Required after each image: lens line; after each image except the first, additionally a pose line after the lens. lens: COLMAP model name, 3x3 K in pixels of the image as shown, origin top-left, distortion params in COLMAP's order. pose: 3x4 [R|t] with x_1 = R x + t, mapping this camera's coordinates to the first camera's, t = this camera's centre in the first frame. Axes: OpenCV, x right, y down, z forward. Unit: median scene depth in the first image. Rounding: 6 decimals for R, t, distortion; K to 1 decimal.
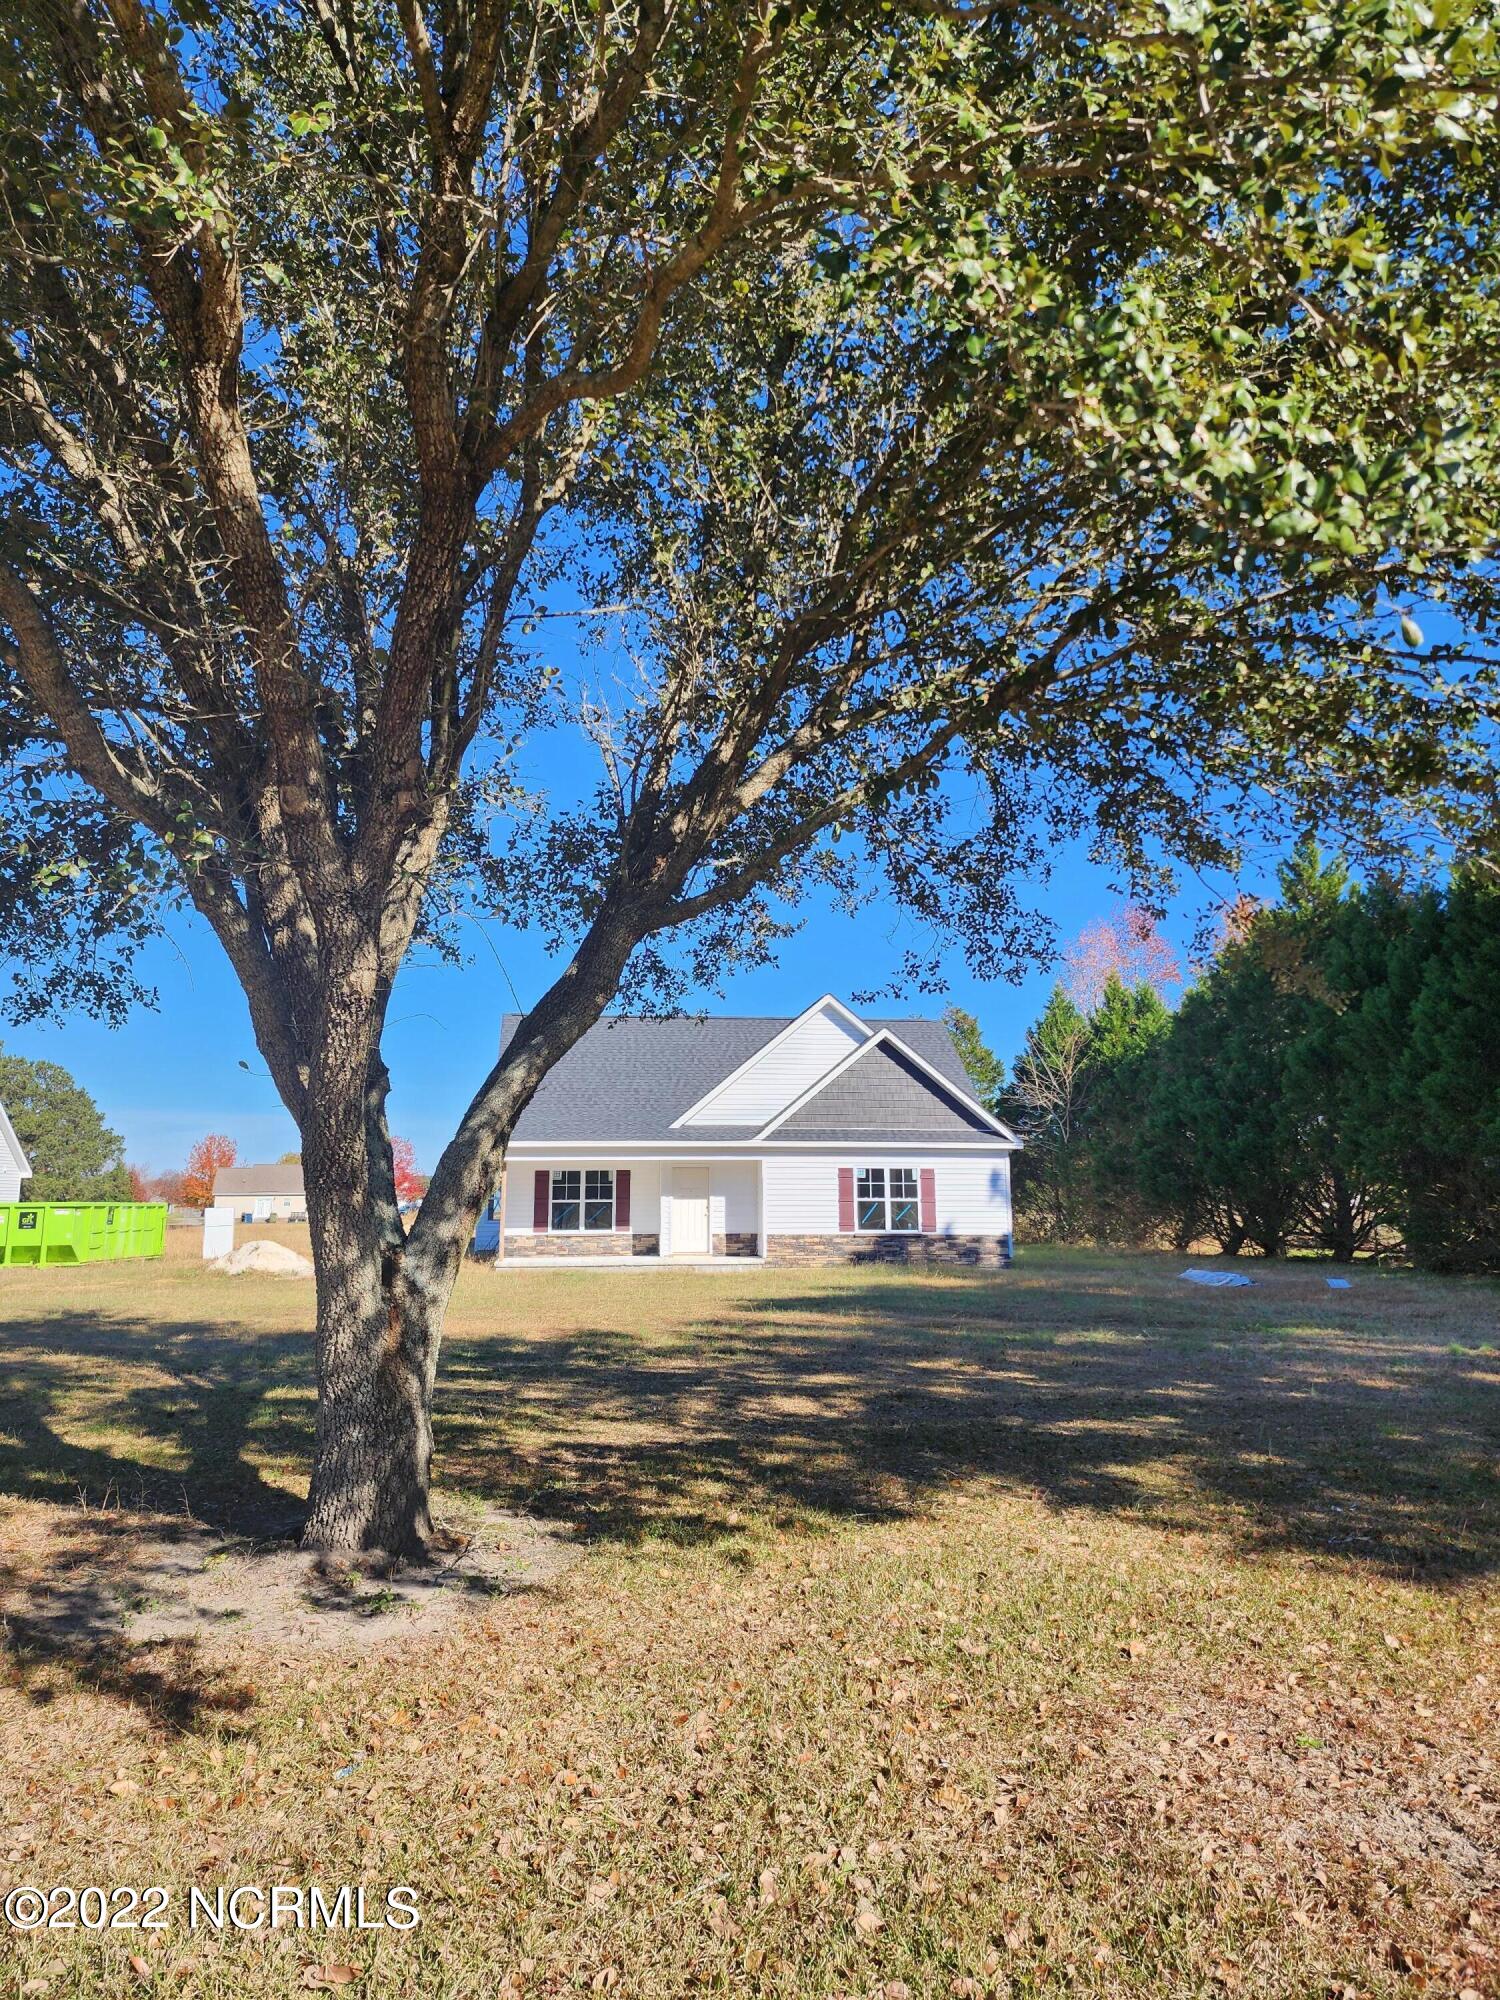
lens RADIAL K [[1310.9, 0, 750.0], [0, 1310.9, 1000.0], [0, 0, 1]] dist [0.159014, -0.127784]
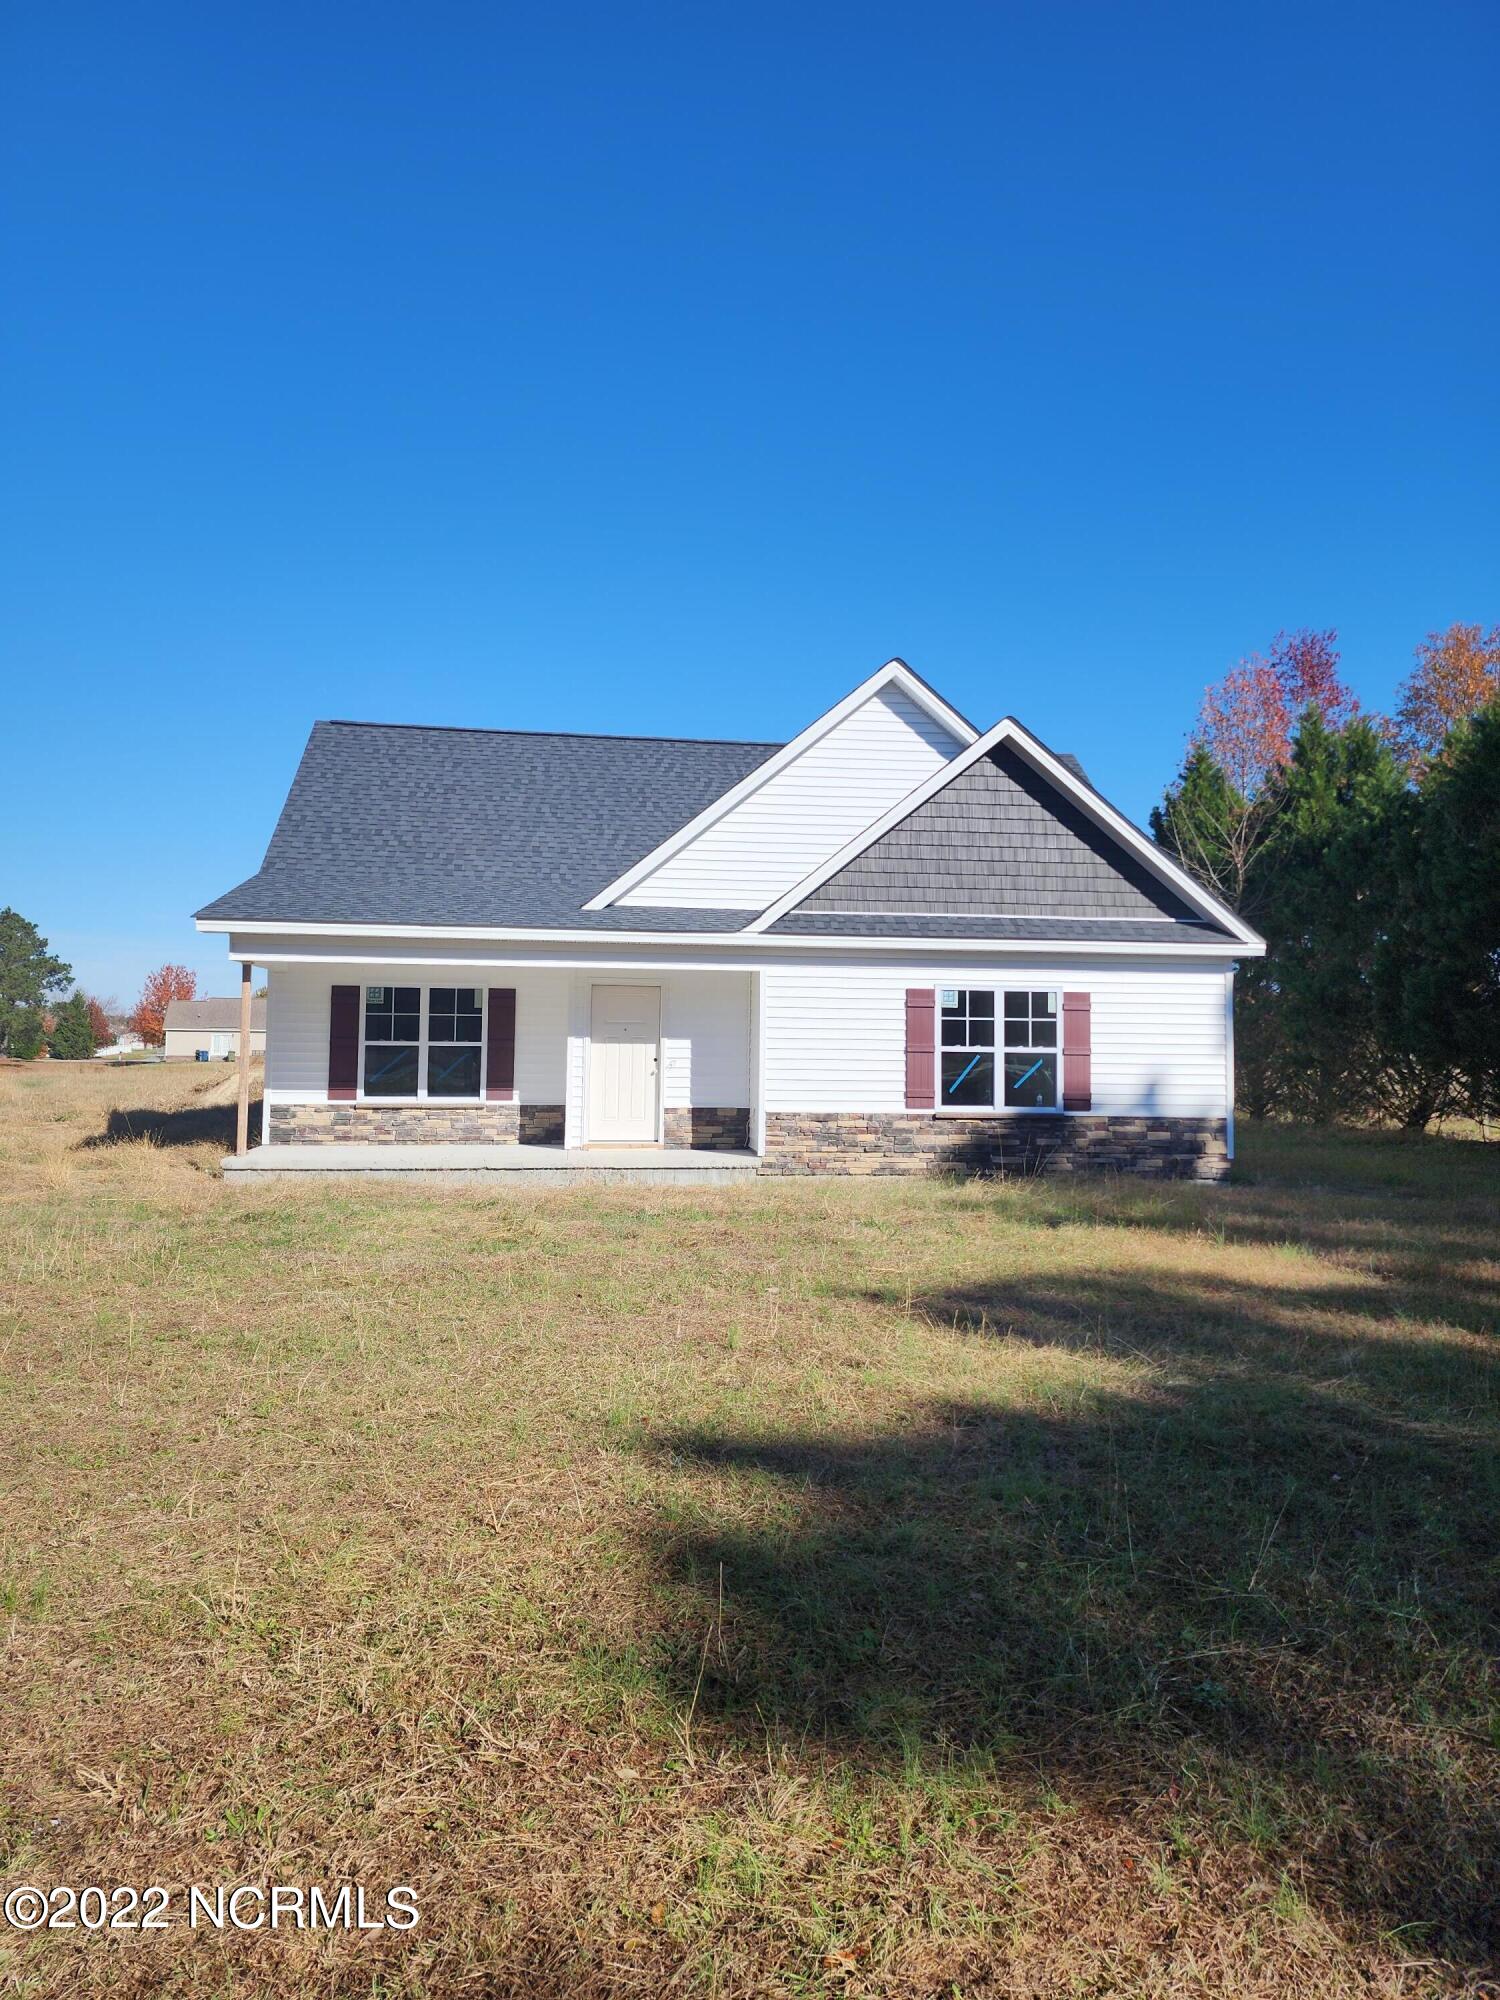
lens RADIAL K [[1310.9, 0, 750.0], [0, 1310.9, 1000.0], [0, 0, 1]] dist [0.159014, -0.127784]
pose [[0.999867, 0.014648, -0.007189, 0.009027], [-0.013730, 0.993340, 0.114396, 0.072476], [0.008817, -0.114282, 0.993409, 0.475587]]
